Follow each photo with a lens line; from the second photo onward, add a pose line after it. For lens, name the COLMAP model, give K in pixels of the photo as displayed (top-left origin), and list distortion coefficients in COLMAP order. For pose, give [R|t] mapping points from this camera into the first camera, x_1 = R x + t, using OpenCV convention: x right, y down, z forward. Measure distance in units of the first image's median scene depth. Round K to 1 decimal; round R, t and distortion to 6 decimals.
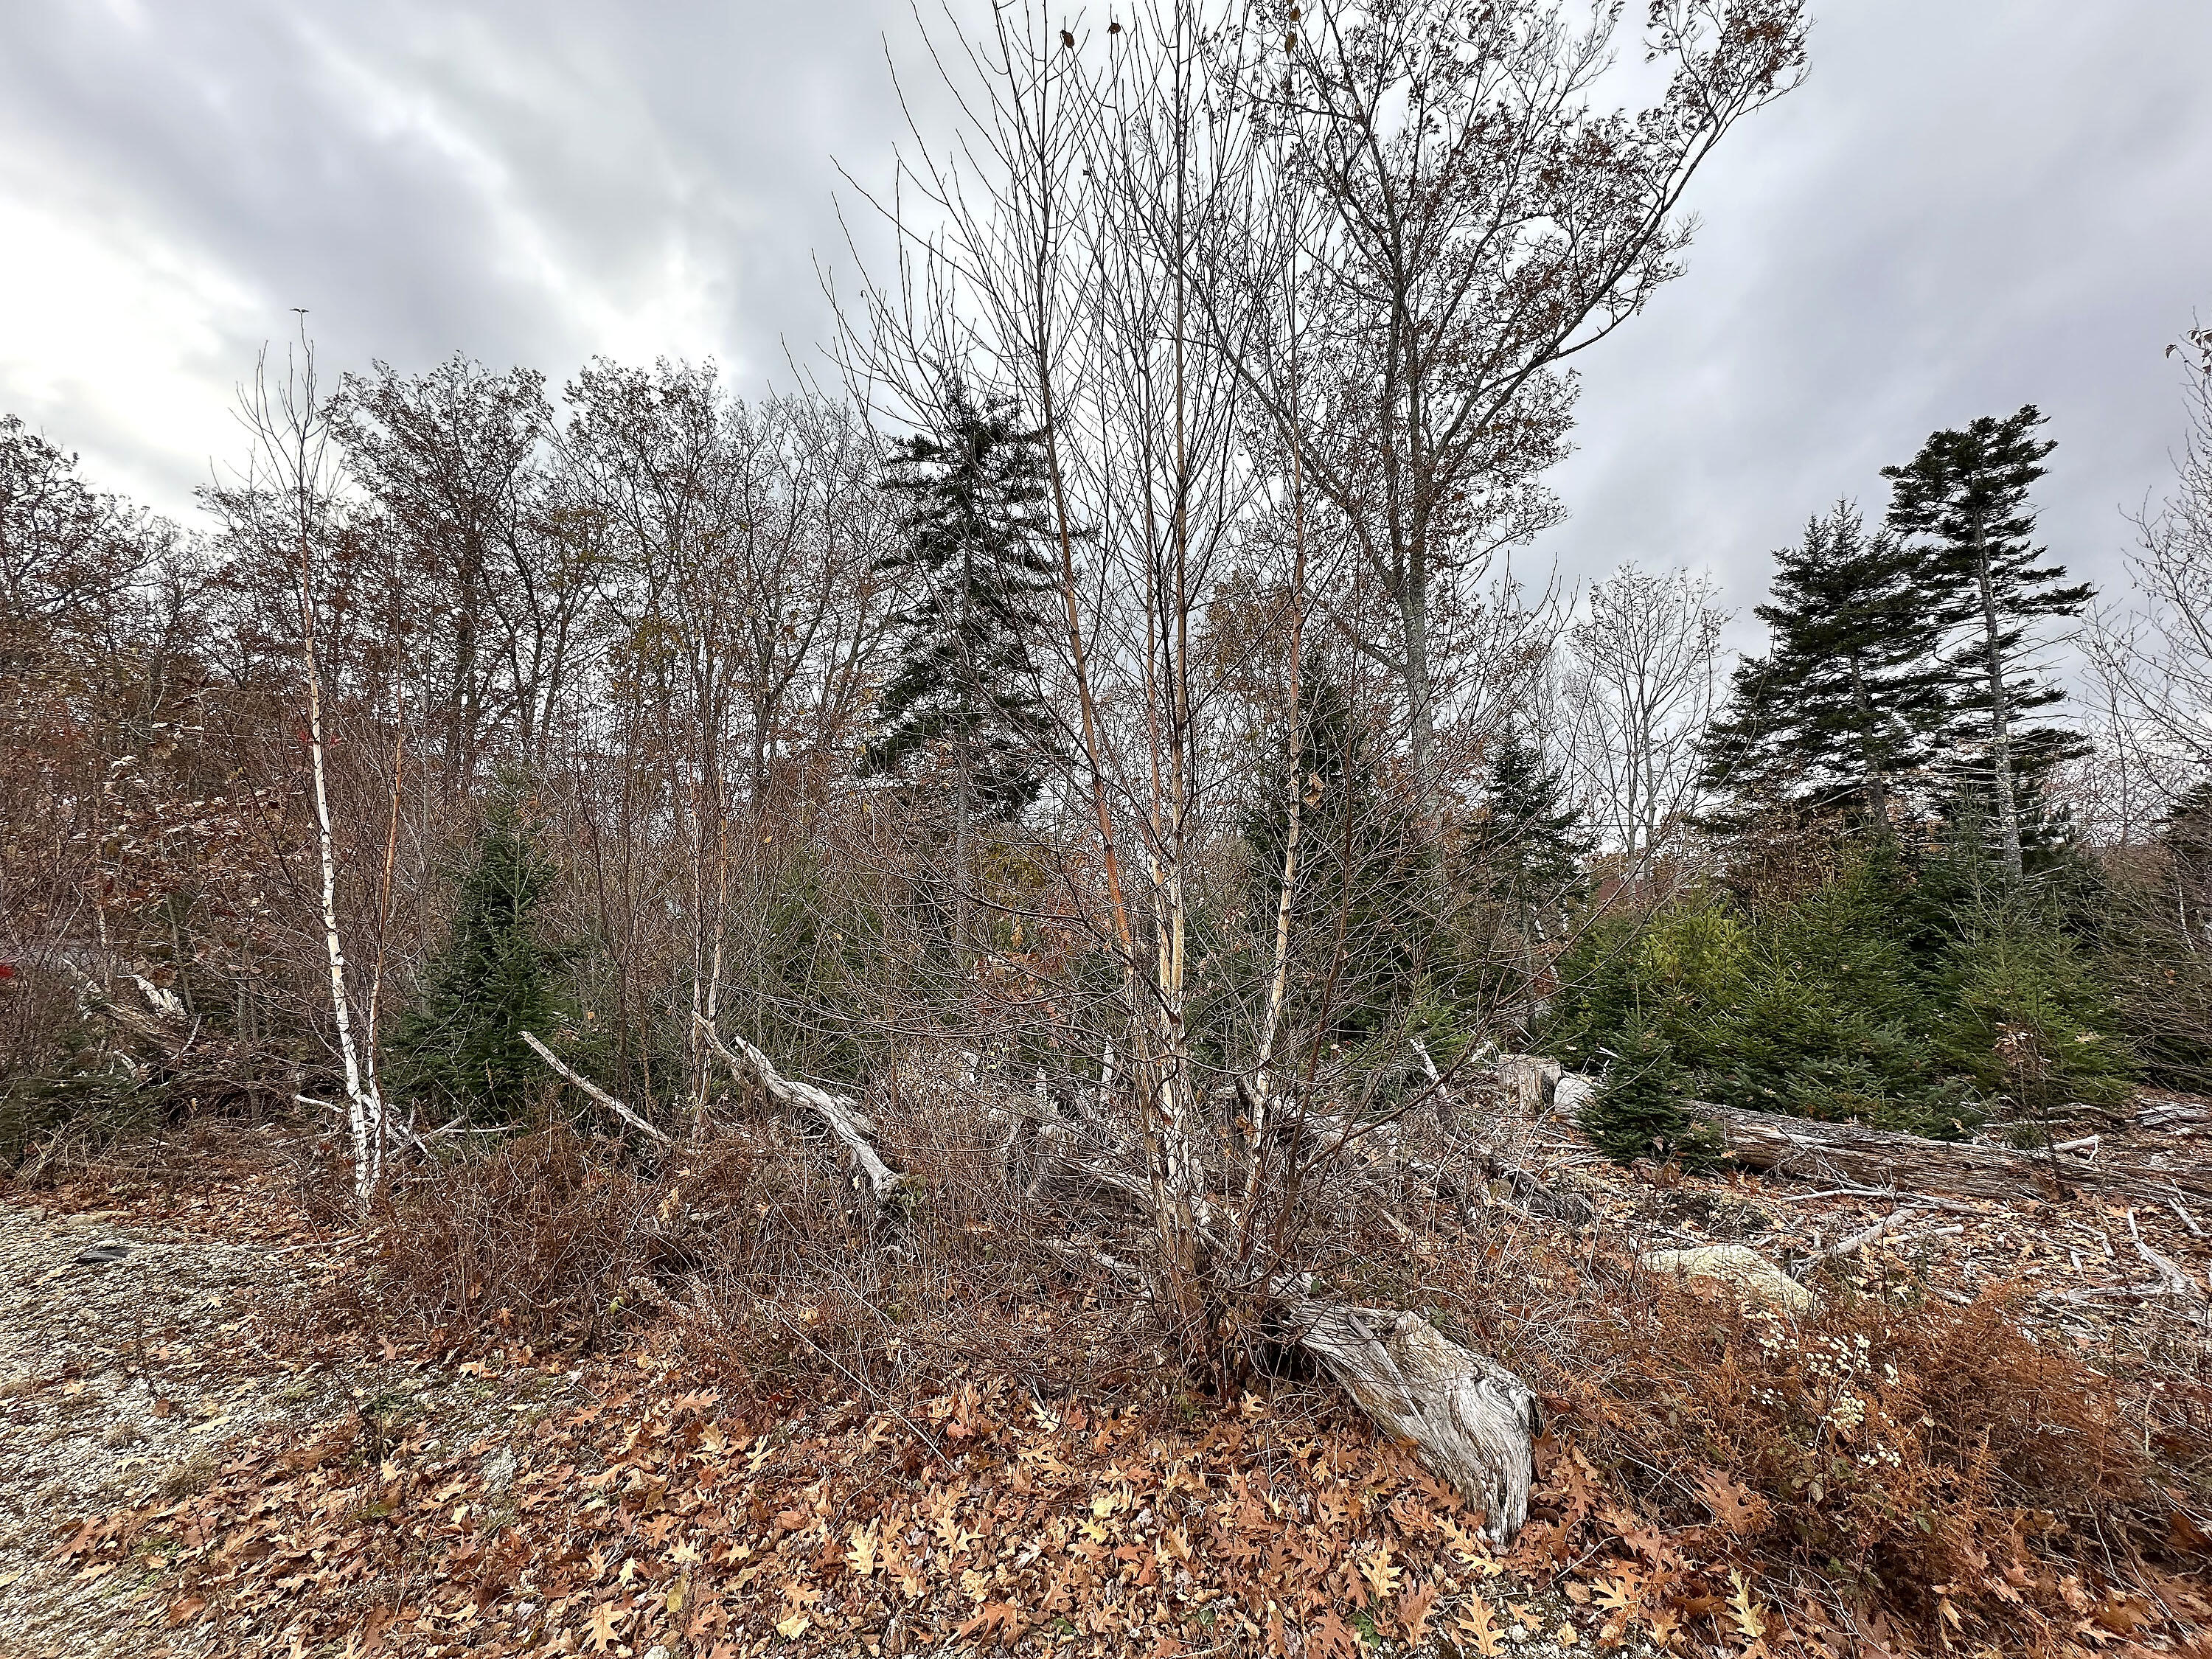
lens RADIAL K [[882.7, 0, 1105.1], [0, 882.7, 830.7], [0, 0, 1]] dist [-0.002581, 0.000425]
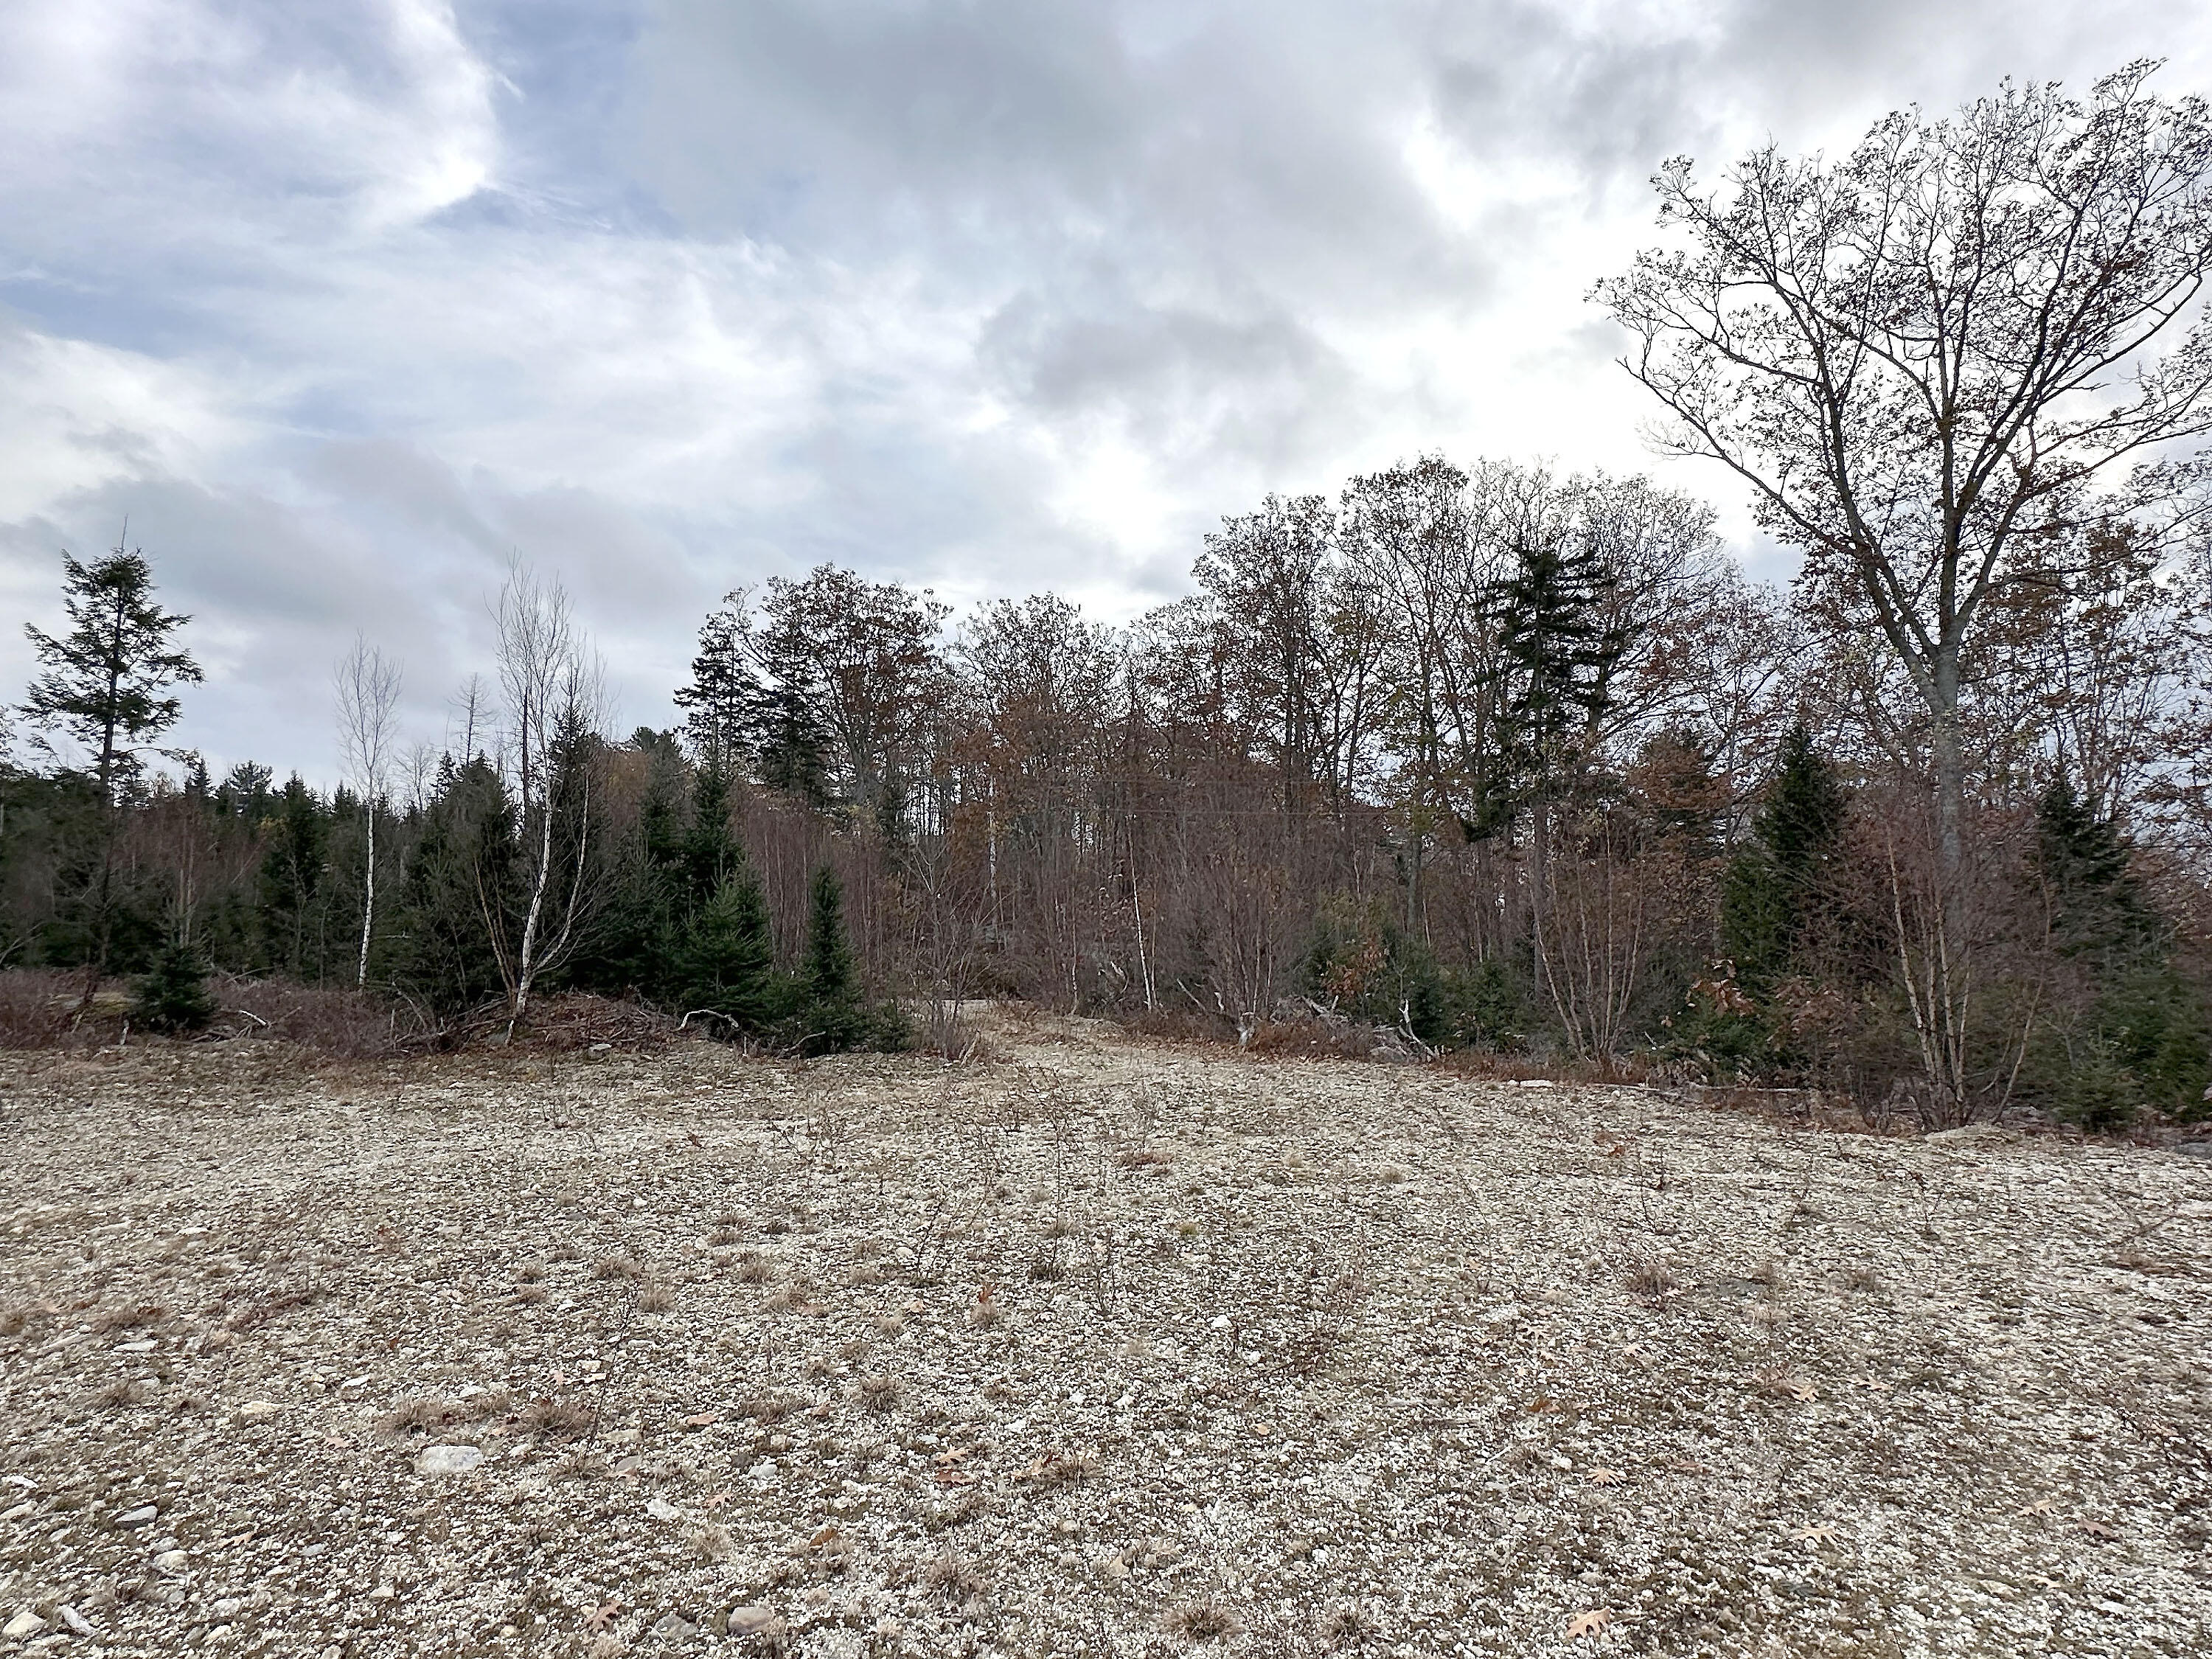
lens RADIAL K [[1225.4, 0, 1110.4], [0, 1225.4, 840.7], [0, 0, 1]] dist [-0.005351, 0.001398]
pose [[0.656478, -0.030793, -0.753717, 0.890550], [0.052008, 0.998637, 0.004499, -0.110284], [0.752551, -0.042153, 0.657184, -0.741306]]
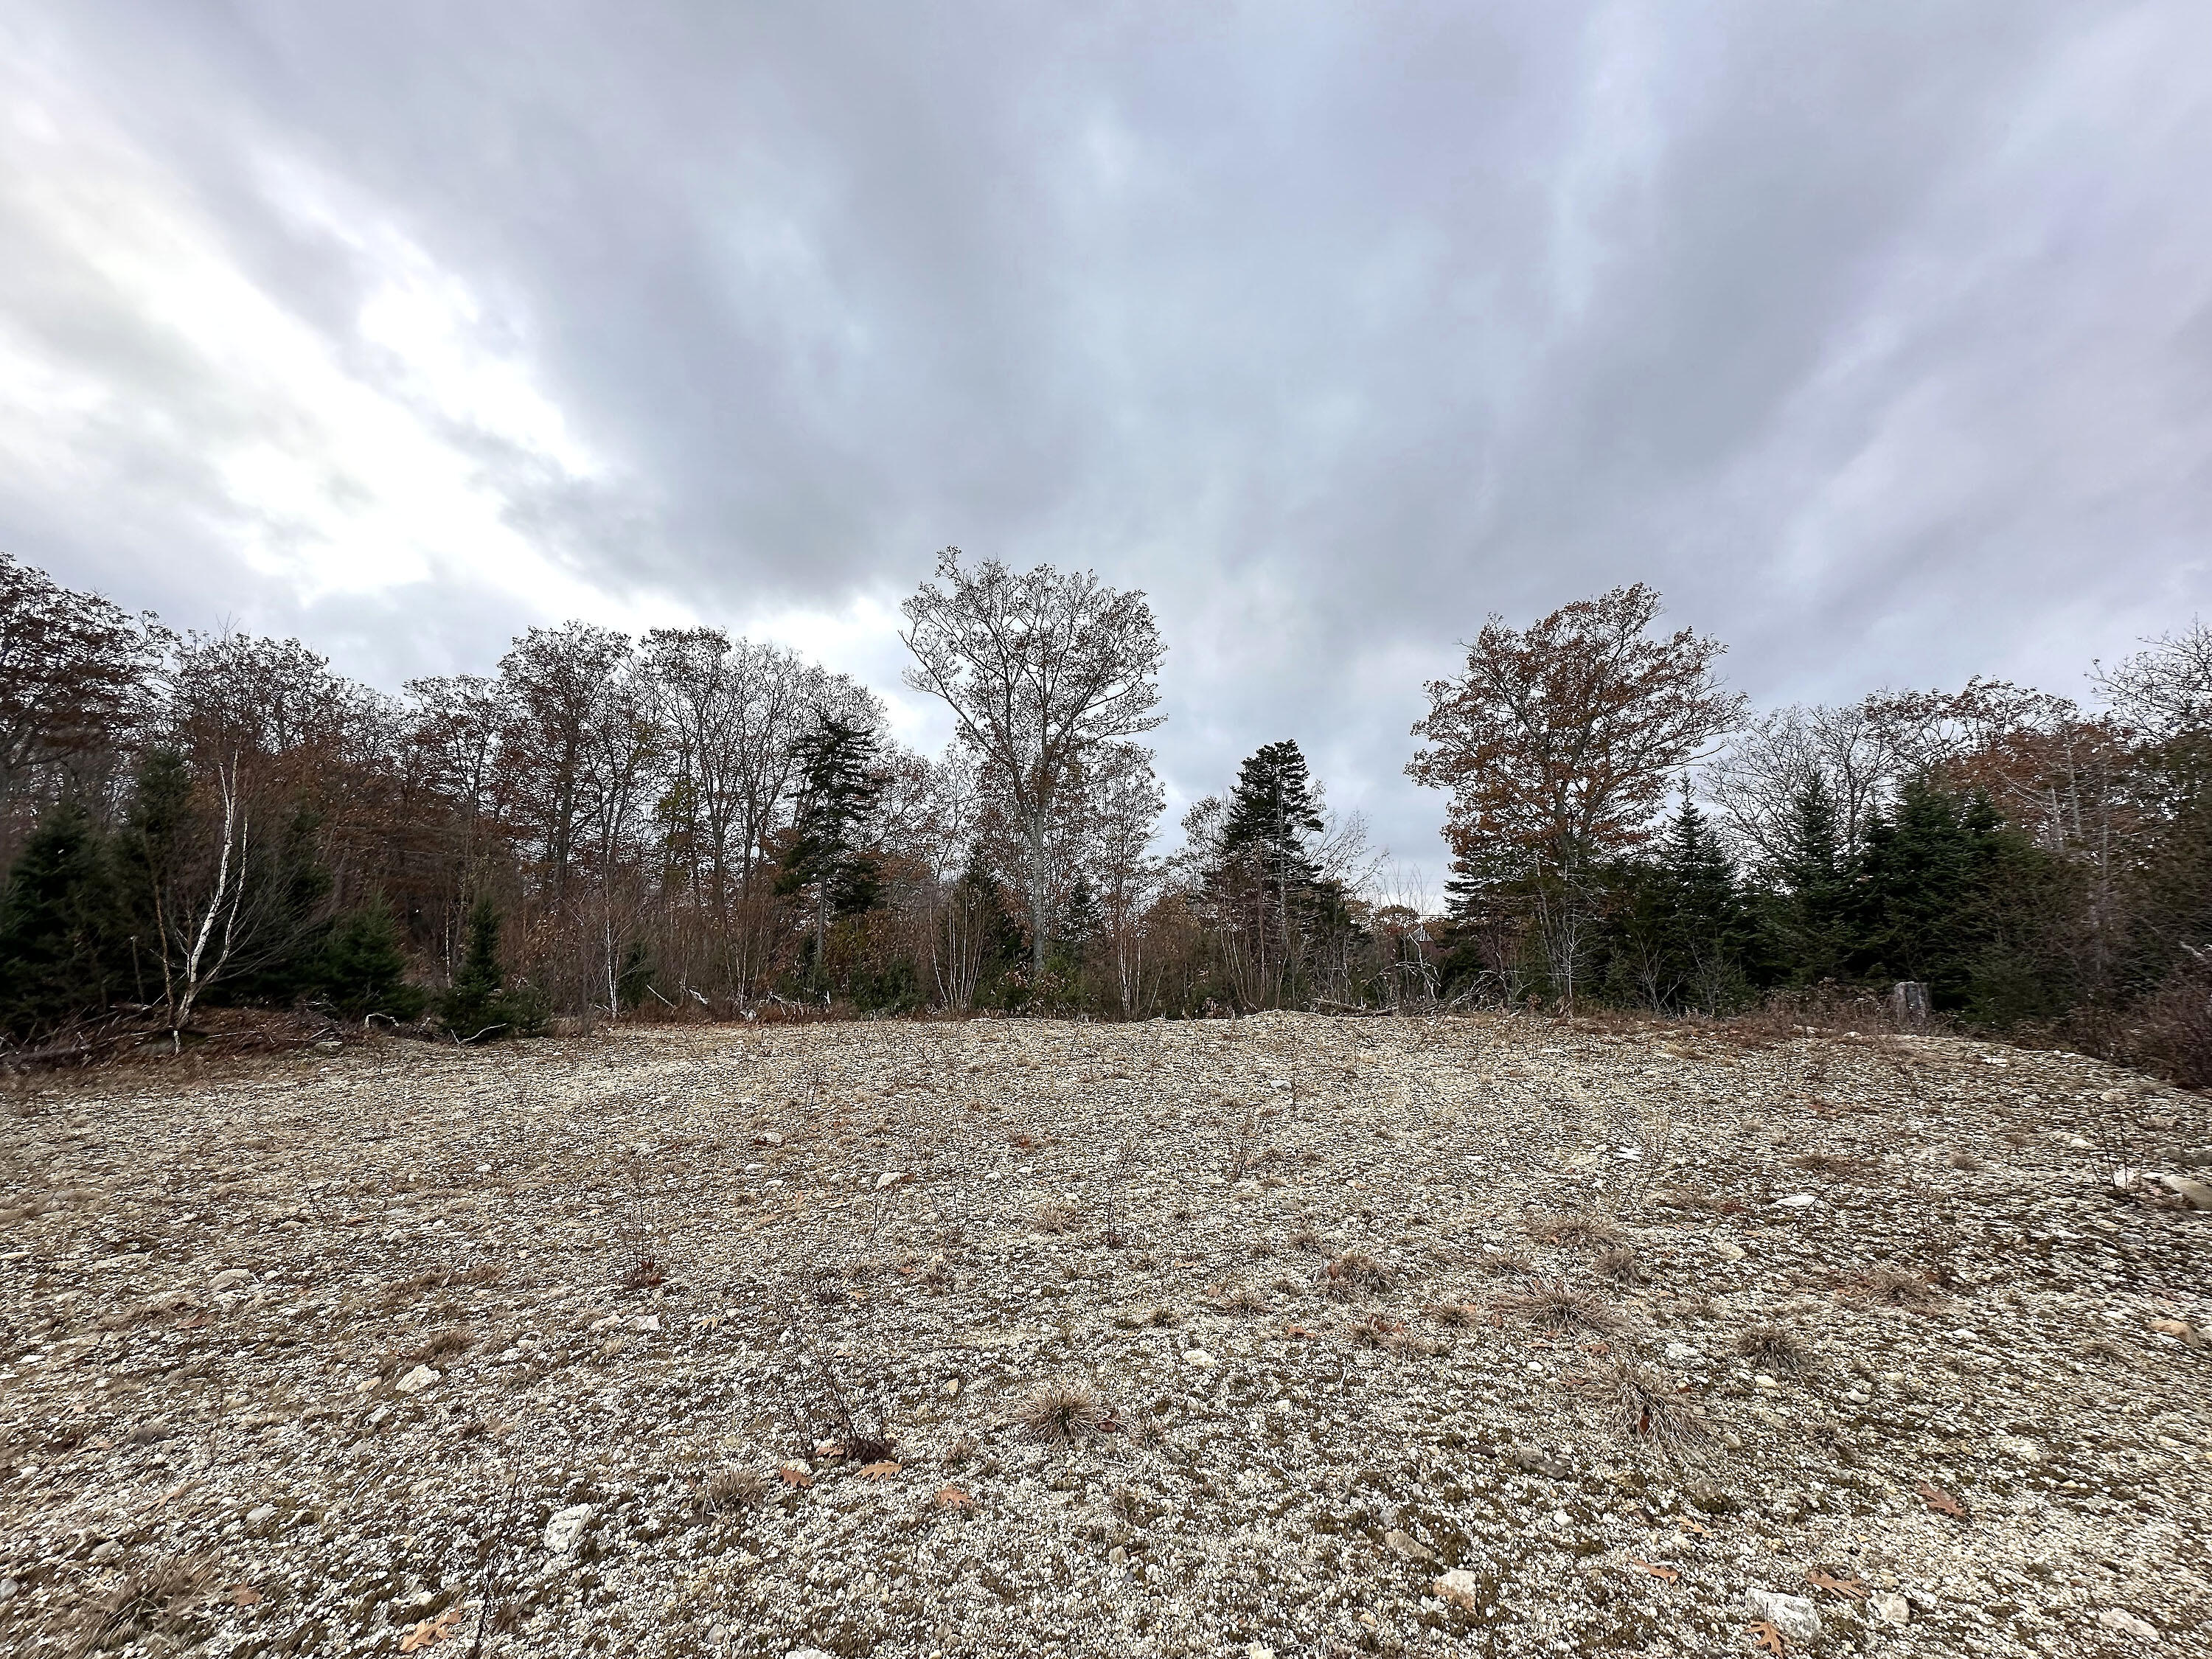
lens RADIAL K [[882.7, 0, 1106.6], [0, 882.7, 828.2], [0, 0, 1]] dist [-0.002581, 0.000425]
pose [[0.999477, 0.011183, -0.030347, 0.666575], [-0.012738, 0.998590, -0.051533, -0.139545], [0.029728, 0.051893, 0.998210, -1.265075]]
